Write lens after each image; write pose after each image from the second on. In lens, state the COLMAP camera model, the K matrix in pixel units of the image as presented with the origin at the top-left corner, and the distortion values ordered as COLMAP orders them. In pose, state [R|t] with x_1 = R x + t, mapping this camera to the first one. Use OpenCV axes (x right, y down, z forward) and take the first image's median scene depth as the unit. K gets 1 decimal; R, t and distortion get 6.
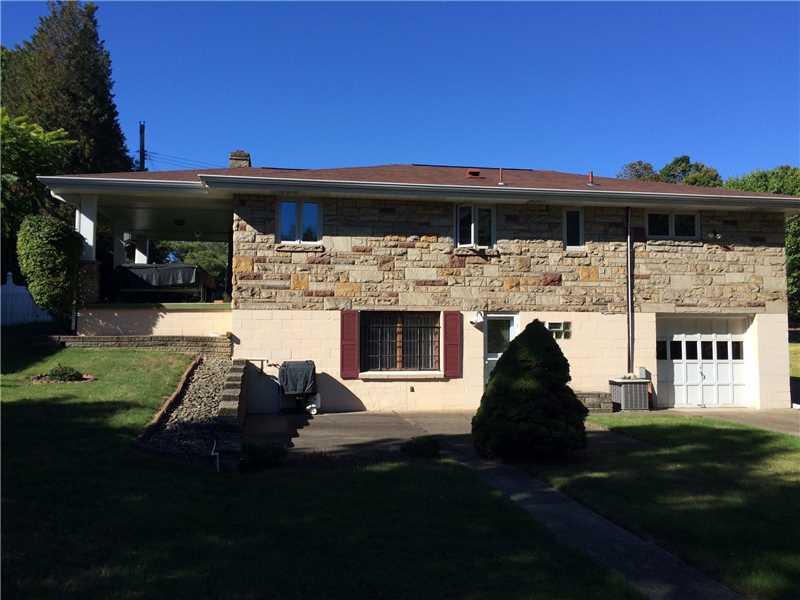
lens RADIAL K [[675.9, 0, 405.7], [0, 675.9, 291.5], [0, 0, 1]] dist [0.044411, -0.045454]
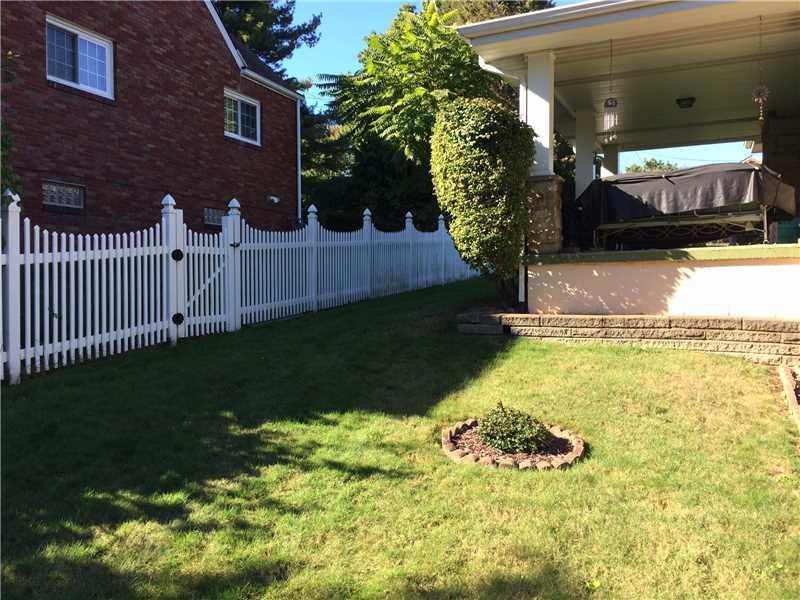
lens RADIAL K [[675.9, 0, 404.4], [0, 675.9, 297.4], [0, 0, 1]] dist [0.044411, -0.045454]
pose [[0.815353, 0.006151, -0.578932, -0.248356], [0.050000, 0.995460, 0.080995, 0.002661], [0.576802, -0.094986, 0.811343, 0.500014]]
